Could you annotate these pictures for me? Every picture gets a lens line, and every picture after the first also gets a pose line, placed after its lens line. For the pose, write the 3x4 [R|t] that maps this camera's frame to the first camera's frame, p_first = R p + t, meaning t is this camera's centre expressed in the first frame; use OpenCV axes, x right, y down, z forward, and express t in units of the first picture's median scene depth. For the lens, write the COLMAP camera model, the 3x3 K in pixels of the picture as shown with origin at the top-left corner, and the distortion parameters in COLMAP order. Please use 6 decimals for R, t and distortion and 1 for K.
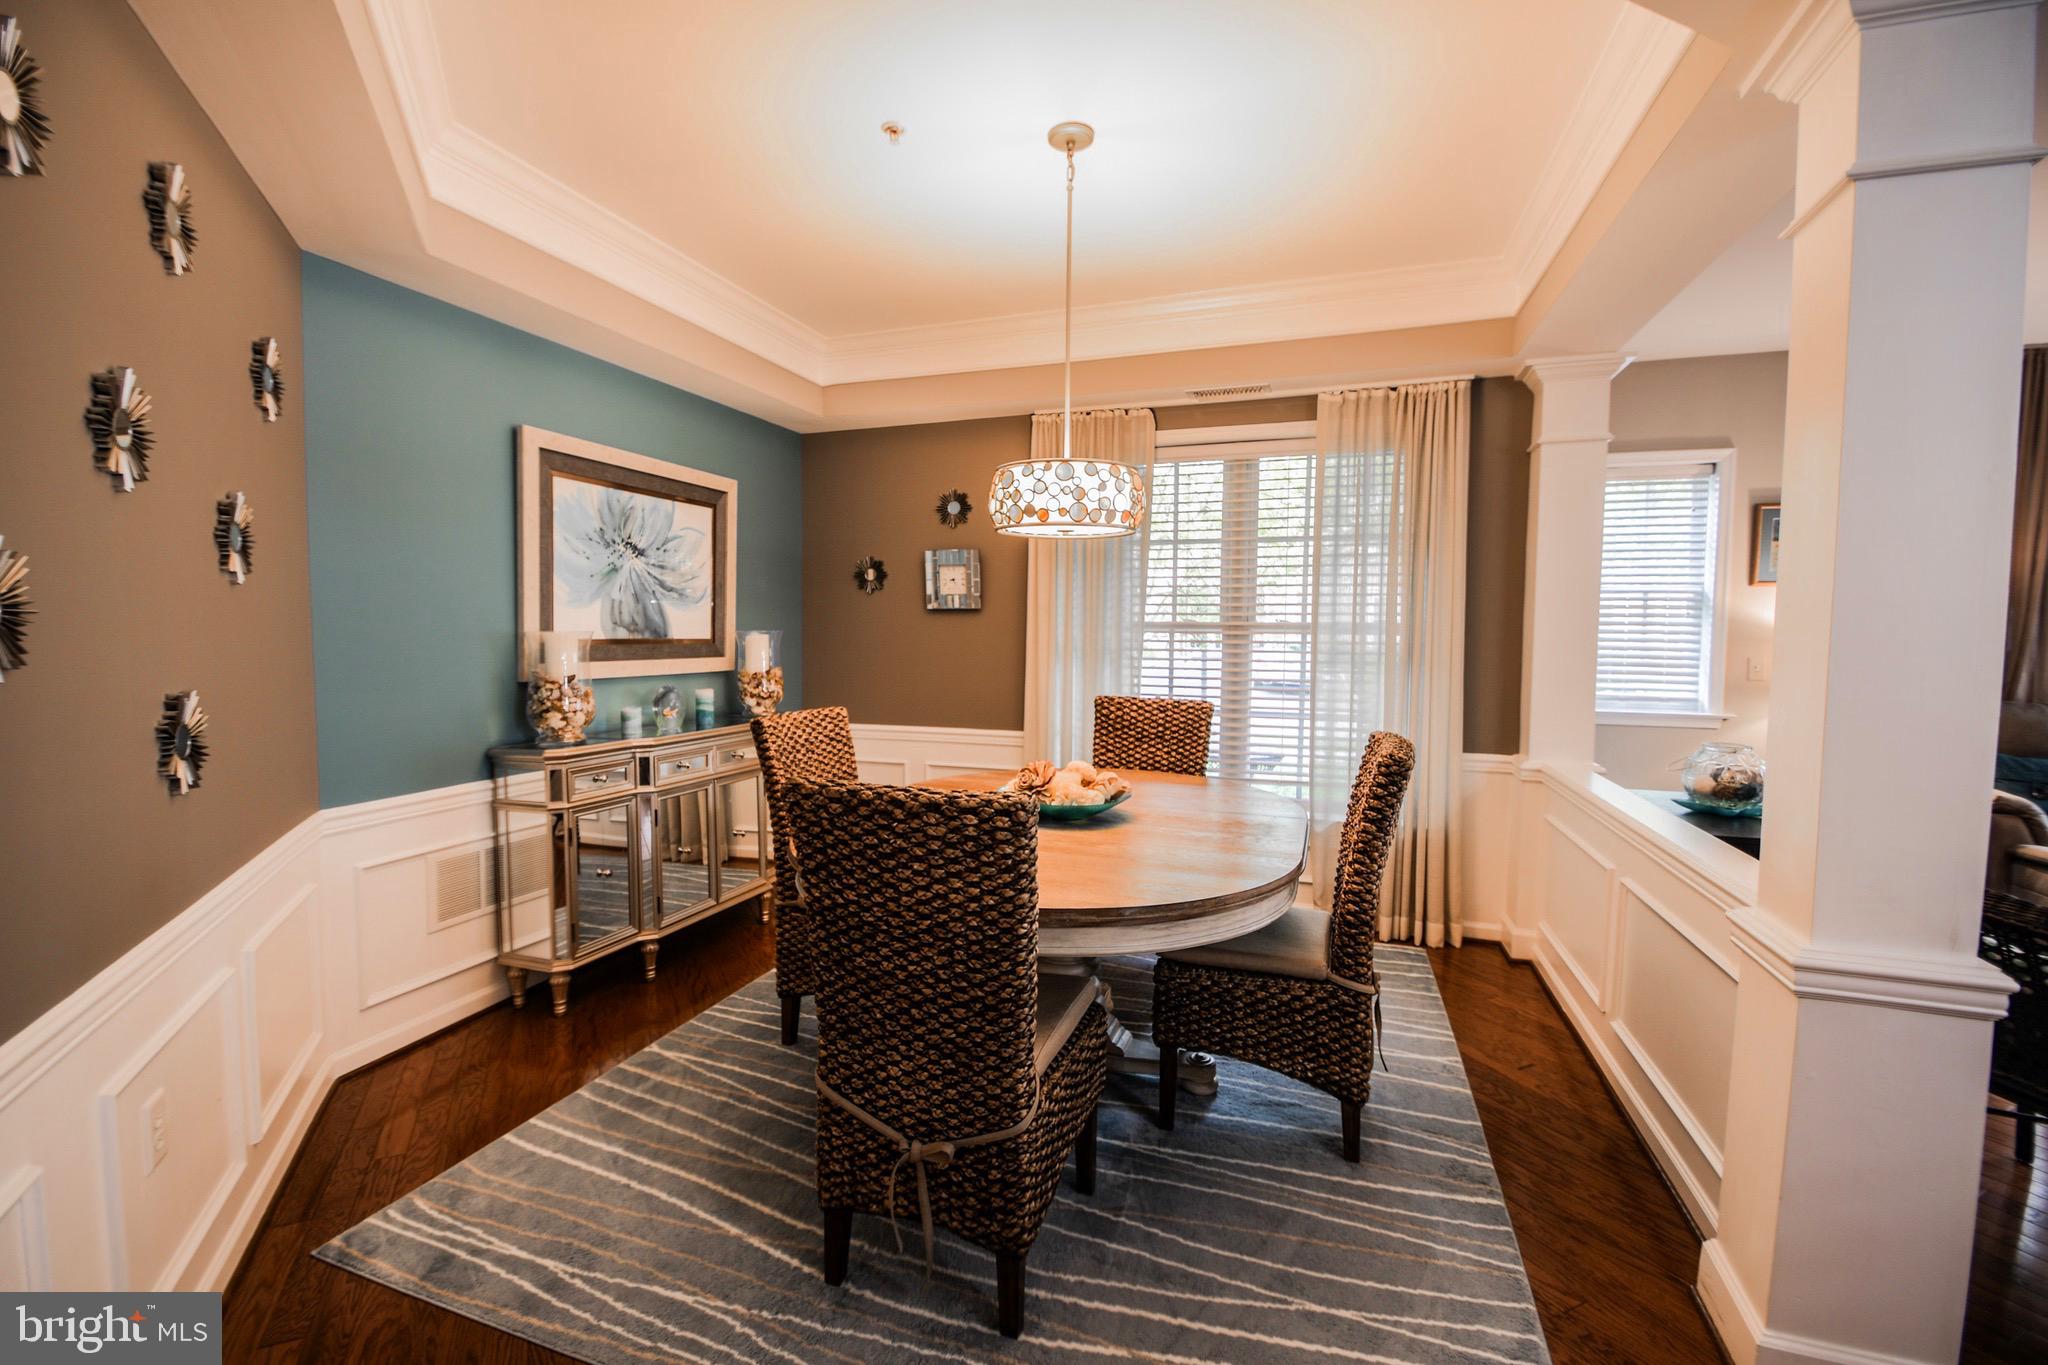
lens RADIAL K [[874.3, 0, 925.2], [0, 874.3, 672.9], [0, 0, 1]] dist [0.000228, -0.000028]
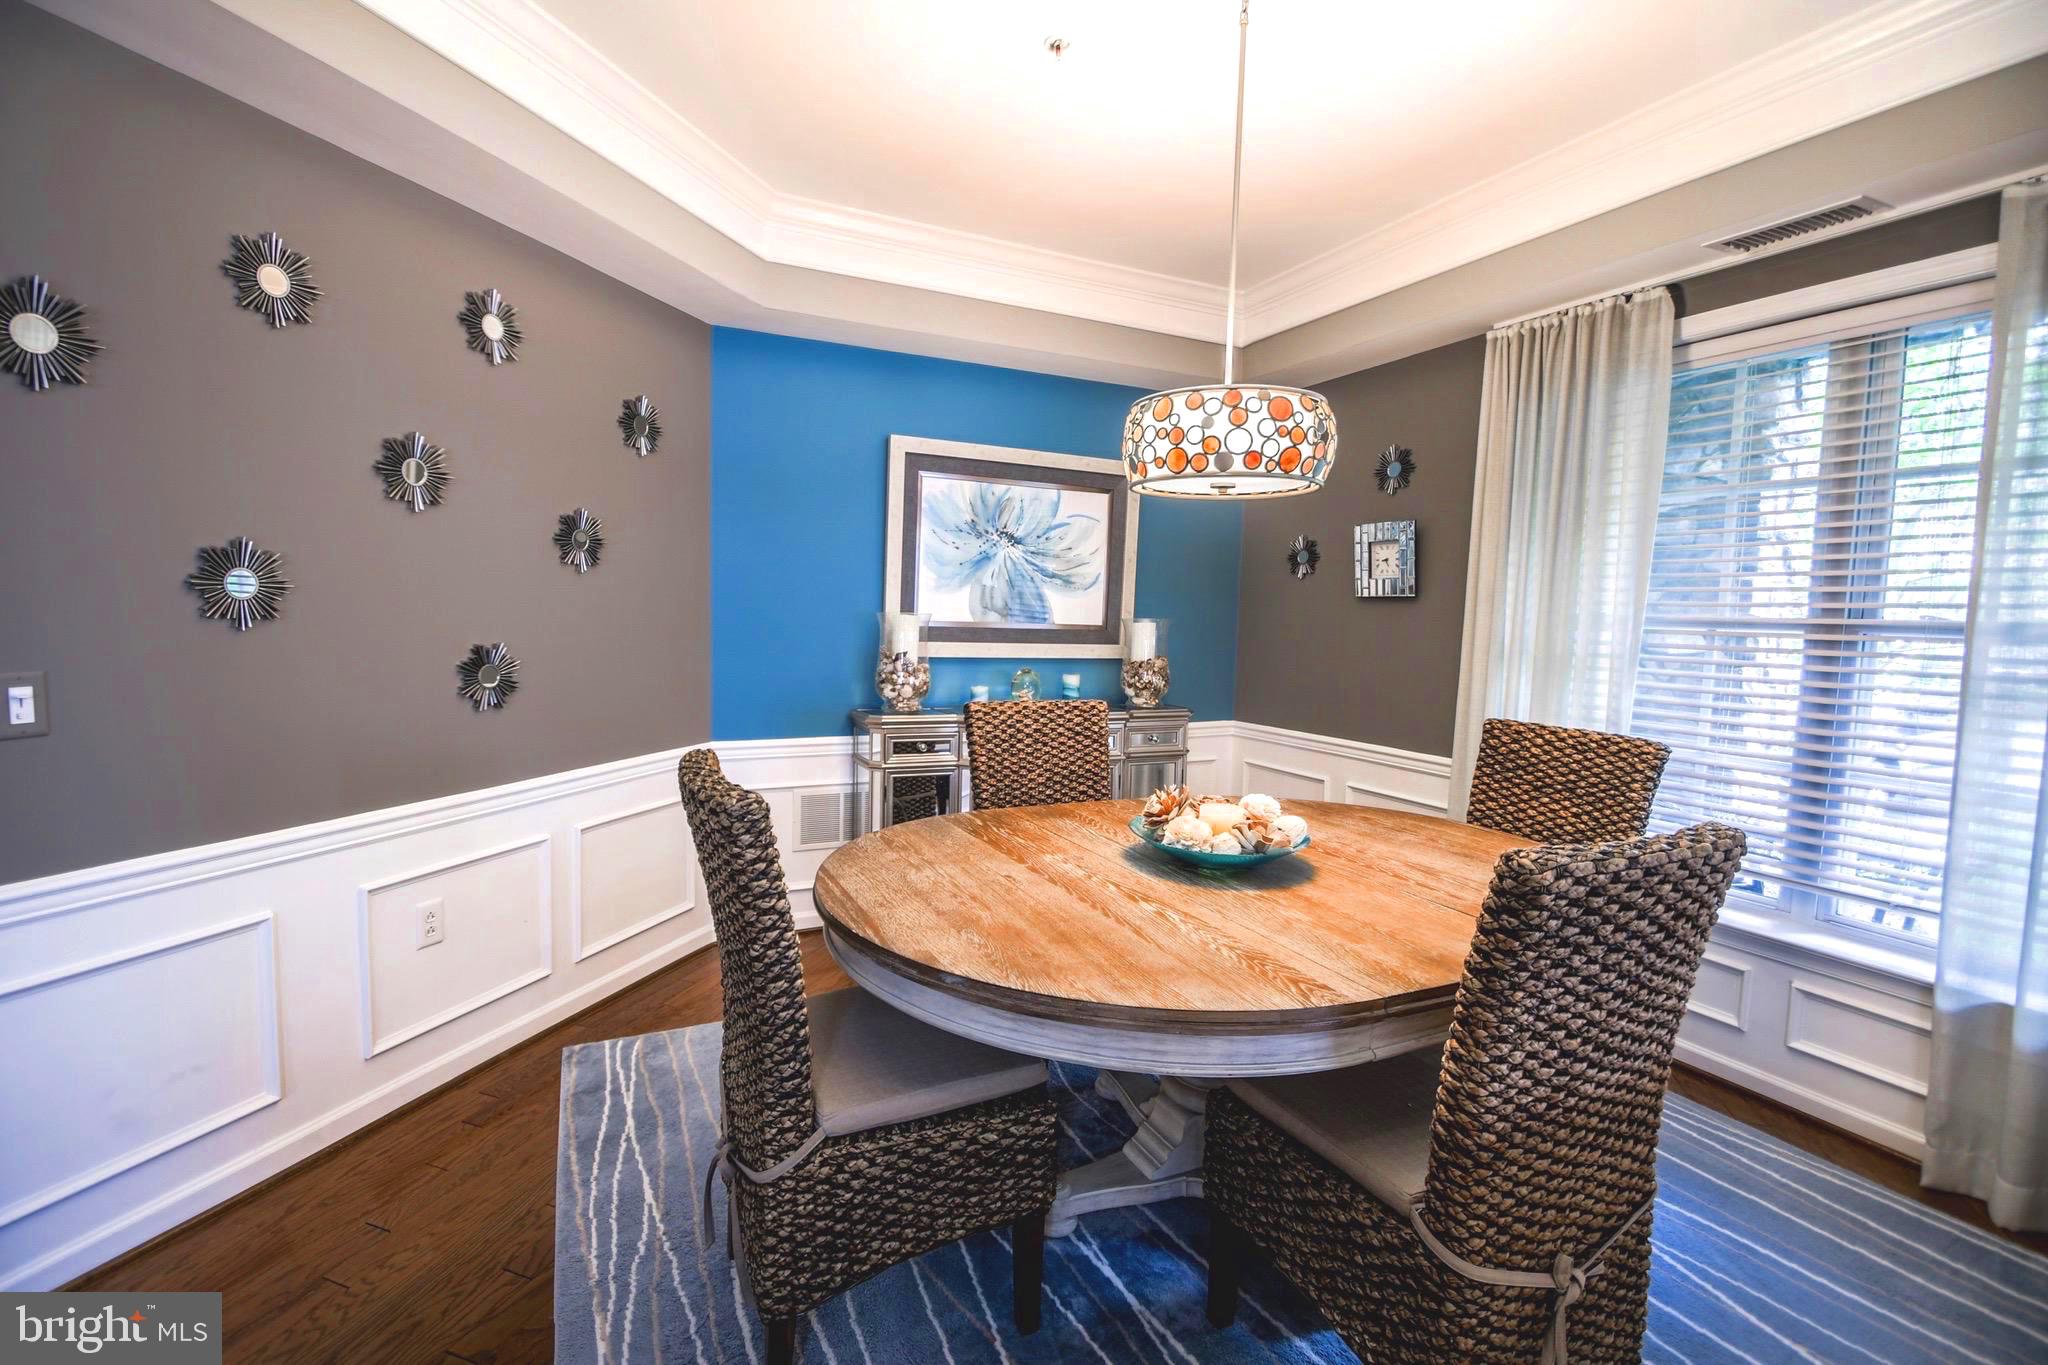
lens RADIAL K [[845.2, 0, 957.5], [0, 845.2, 670.2], [0, 0, 1]] dist [0.002784, 0.000032]
pose [[0.741775, 0.061385, -0.667834, 0.344000], [-0.055710, 0.998001, 0.029855, -0.009488], [0.668331, 0.015059, 0.743711, 0.215476]]
